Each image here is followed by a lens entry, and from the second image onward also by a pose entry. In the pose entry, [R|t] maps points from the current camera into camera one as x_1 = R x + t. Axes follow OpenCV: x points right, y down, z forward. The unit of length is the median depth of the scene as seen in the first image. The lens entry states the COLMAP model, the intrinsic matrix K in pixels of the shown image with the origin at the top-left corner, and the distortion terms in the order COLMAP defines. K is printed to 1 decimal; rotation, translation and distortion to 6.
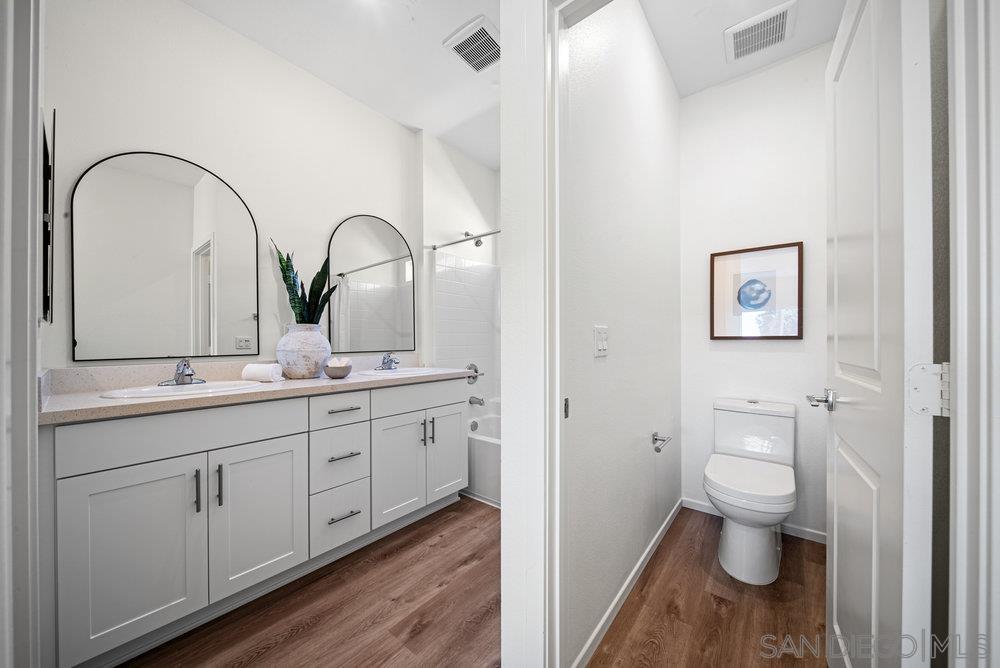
lens RADIAL K [[343.1, 0, 500.0], [0, 343.1, 340.5], [0, 0, 1]] dist [-0.002934, -0.000382]
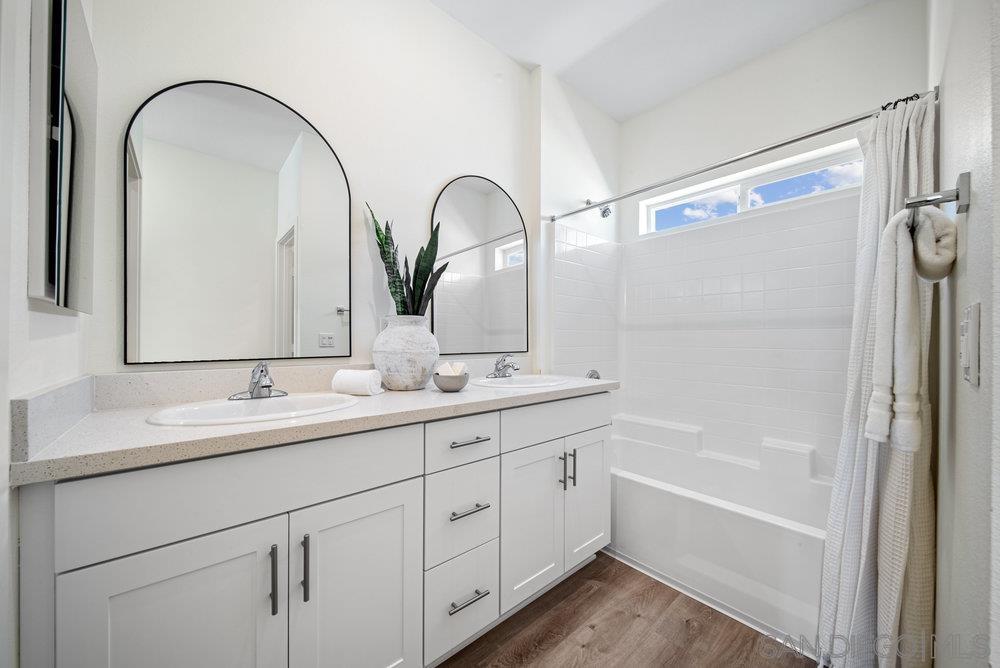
lens RADIAL K [[351.8, 0, 500.2], [0, 351.8, 338.2], [0, 0, 1]] dist [-0.002276, 0.000107]
pose [[0.985618, 0.007161, -0.168834, -0.240426], [-0.007703, 0.999967, -0.002554, 0.000684], [0.168810, 0.003818, 0.985641, 0.282294]]
